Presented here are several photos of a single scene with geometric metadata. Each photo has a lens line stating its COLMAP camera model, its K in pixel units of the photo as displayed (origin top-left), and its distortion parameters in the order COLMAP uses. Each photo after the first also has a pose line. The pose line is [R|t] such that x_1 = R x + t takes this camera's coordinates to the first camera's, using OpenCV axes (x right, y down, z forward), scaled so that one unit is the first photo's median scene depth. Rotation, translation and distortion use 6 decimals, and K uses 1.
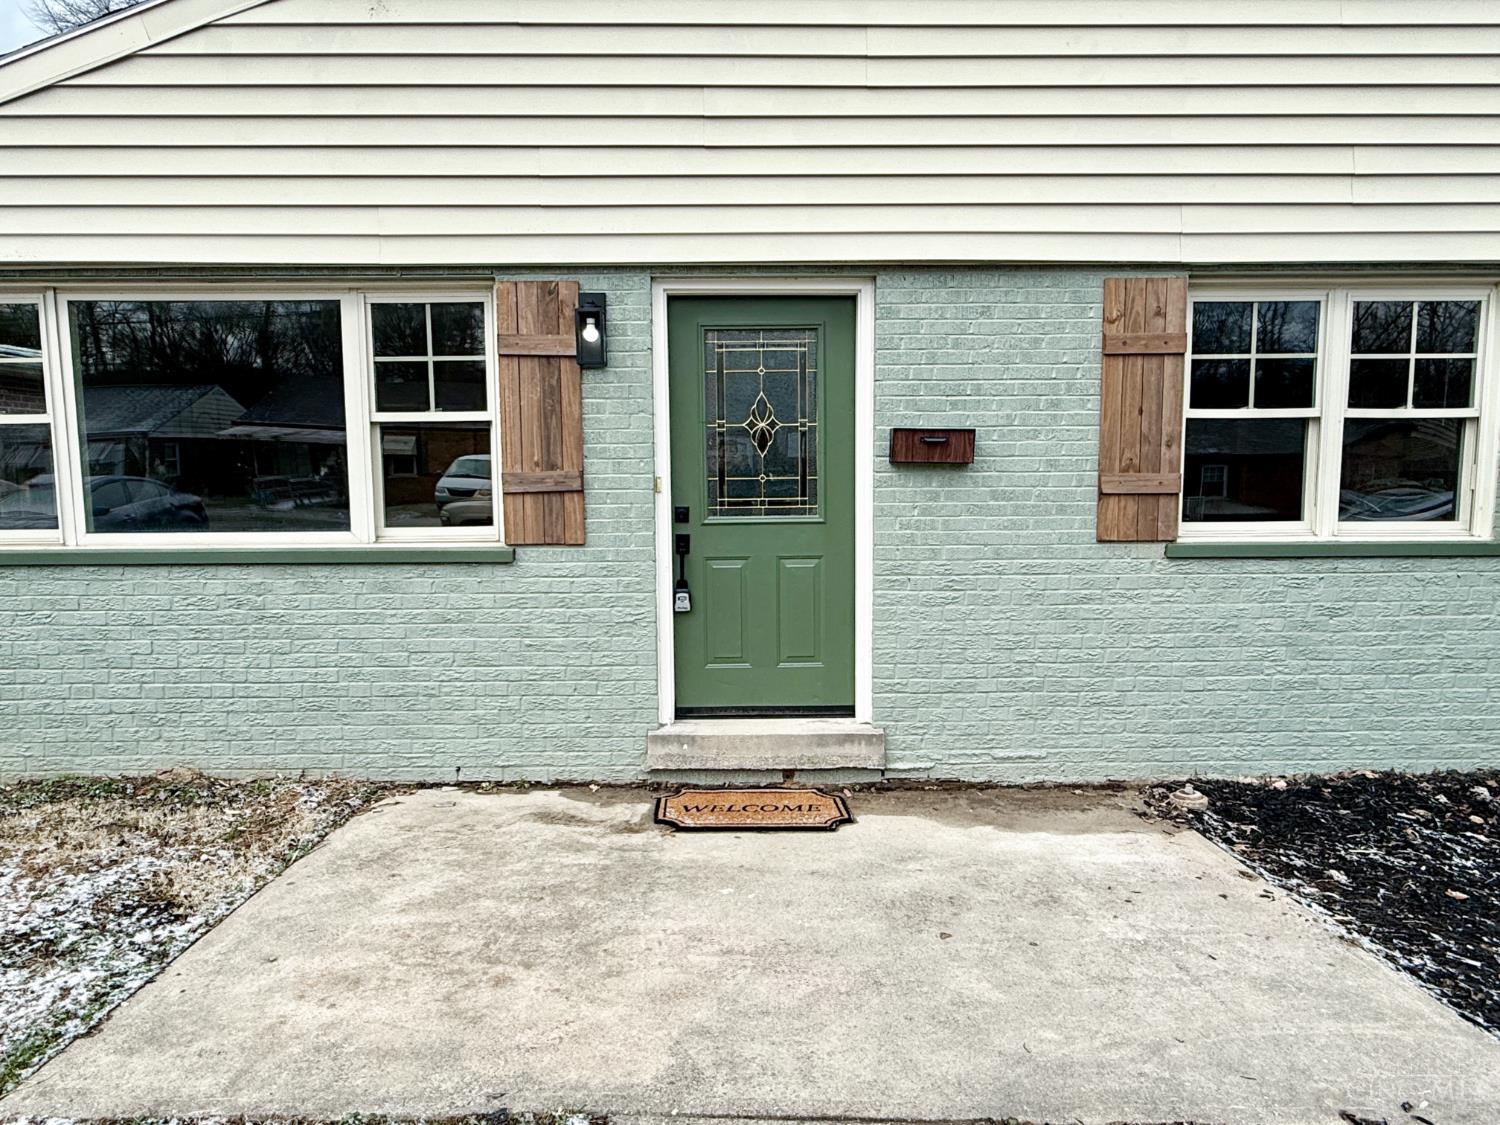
lens RADIAL K [[932.9, 0, 750.0], [0, 932.9, 513.1], [0, 0, 1]] dist [-0.045699, 0.042996]
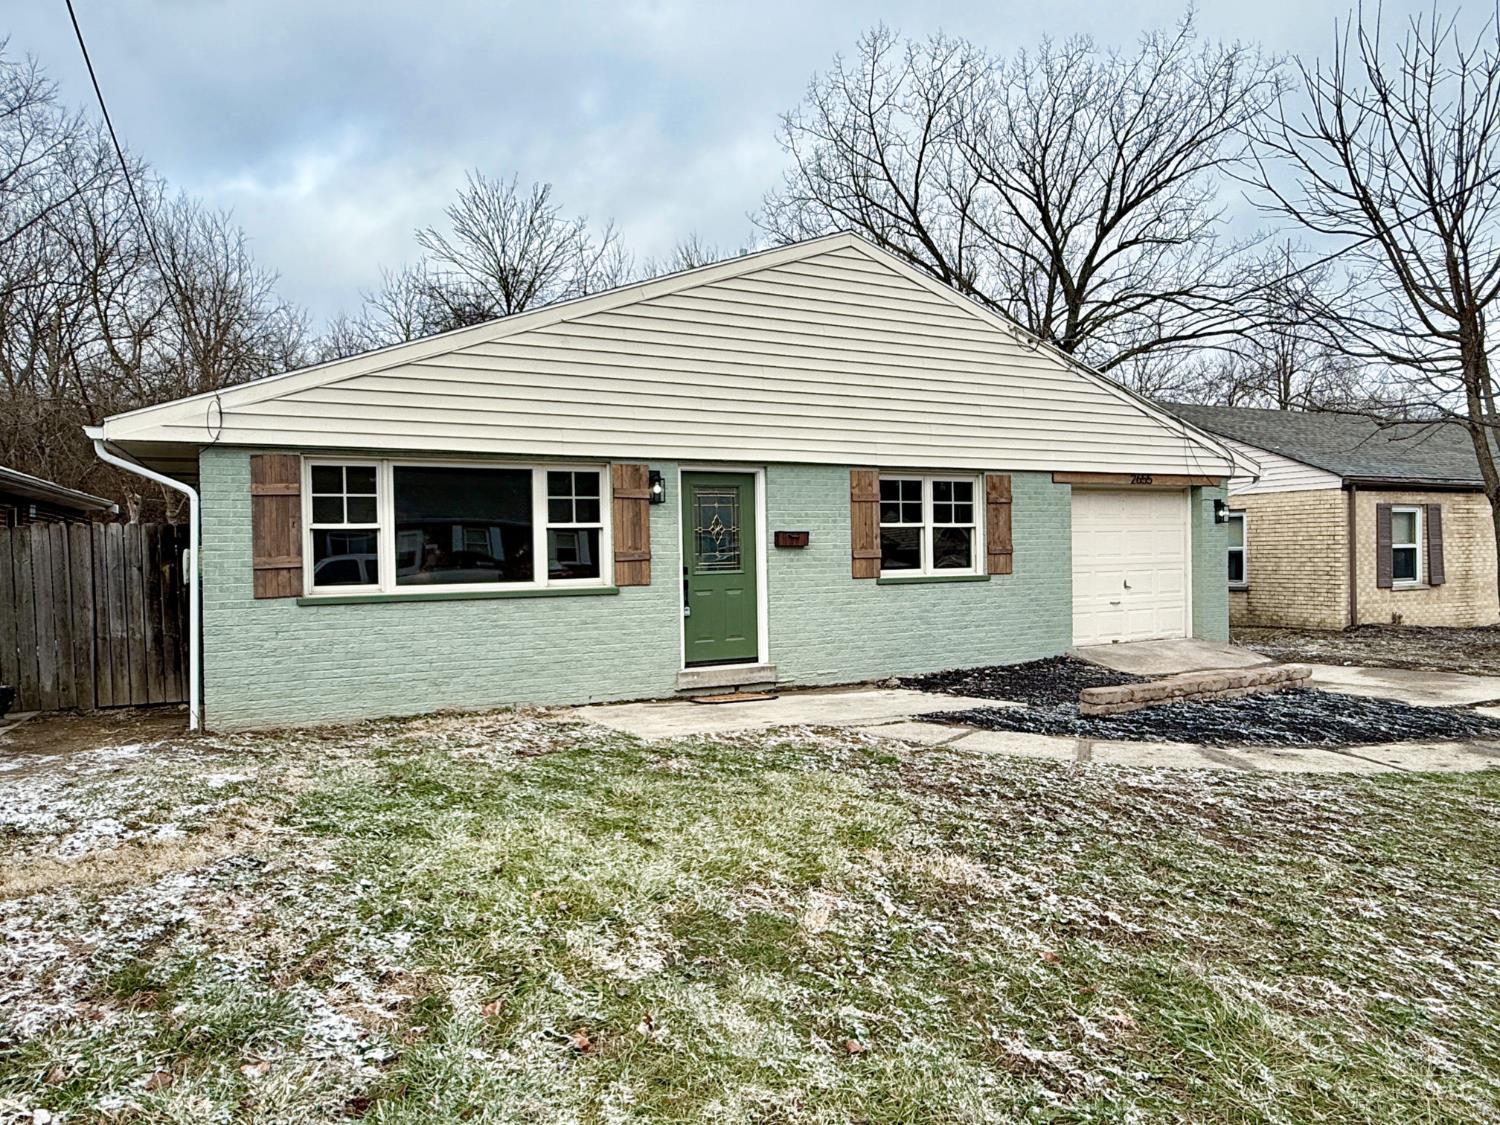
lens RADIAL K [[932.9, 0, 750.0], [0, 932.9, 513.1], [0, 0, 1]] dist [-0.045699, 0.042996]
pose [[0.899744, 0.008896, 0.436327, -0.909763], [0.045688, 0.992378, -0.114445, 0.126532], [-0.434019, 0.122906, 0.892480, -1.046910]]
